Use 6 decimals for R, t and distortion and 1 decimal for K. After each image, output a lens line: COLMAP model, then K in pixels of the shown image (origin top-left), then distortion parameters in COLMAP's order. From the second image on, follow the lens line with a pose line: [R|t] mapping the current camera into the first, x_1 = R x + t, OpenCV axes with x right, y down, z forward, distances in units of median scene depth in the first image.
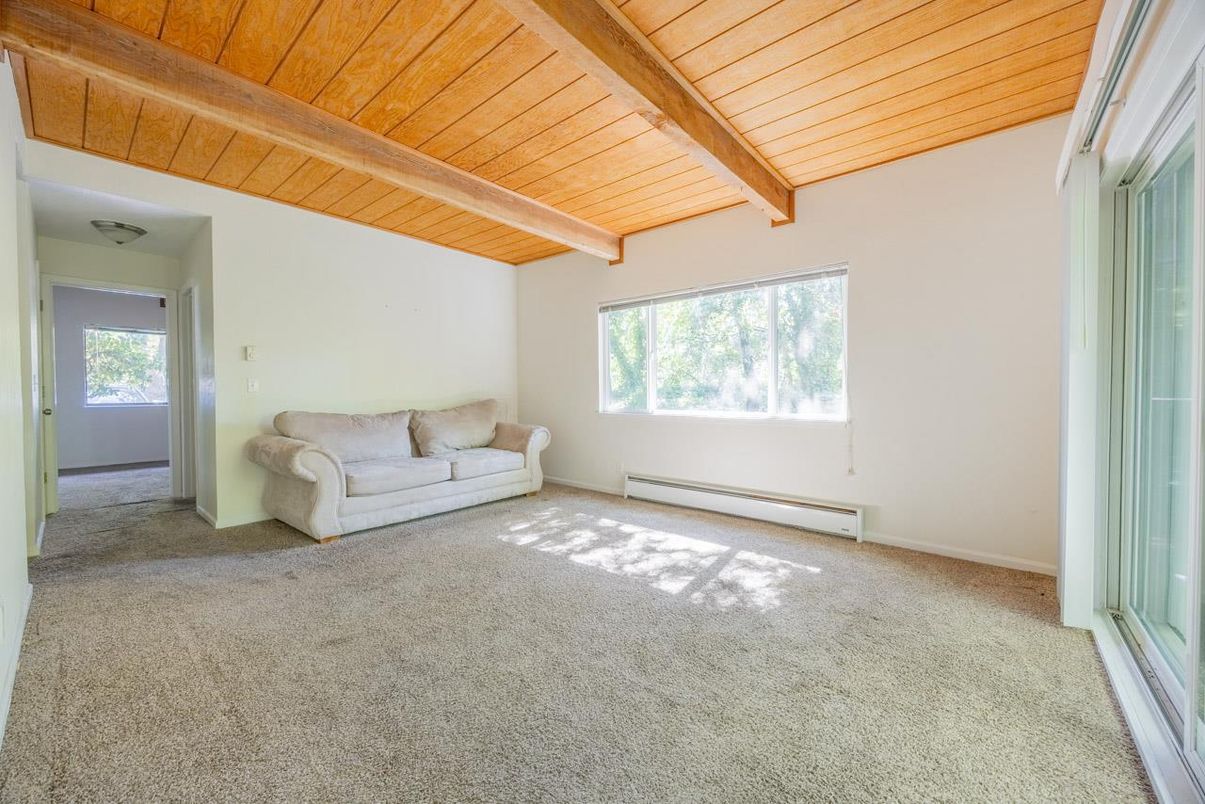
lens RADIAL K [[459.0, 0, 599.8], [0, 459.0, 401.1], [0, 0, 1]] dist [-0.008447, -0.000075]
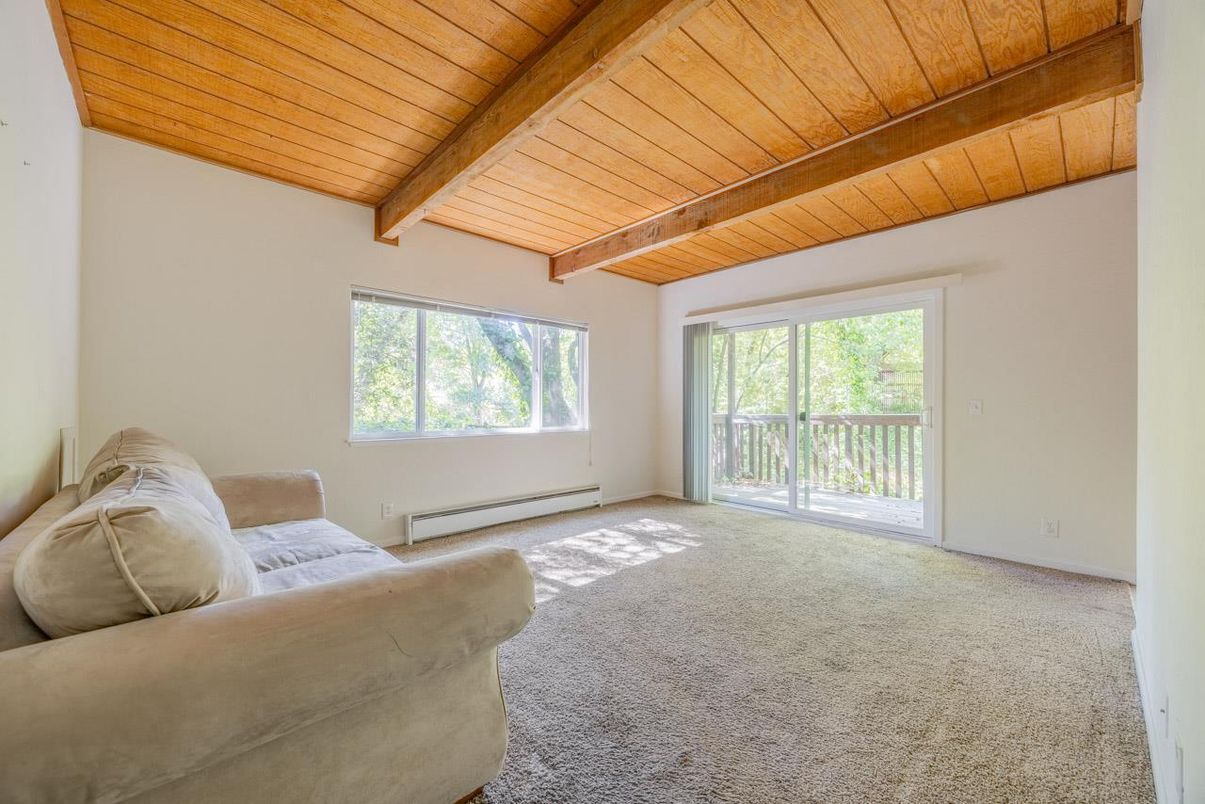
lens RADIAL K [[457.5, 0, 597.3], [0, 457.5, 401.9], [0, 0, 1]] dist [-0.001514, -0.000078]
pose [[0.119387, 0.014025, 0.992749, -0.857513], [0.023093, 0.999590, -0.016899, -0.018575], [-0.992579, 0.024943, 0.119014, 0.720938]]
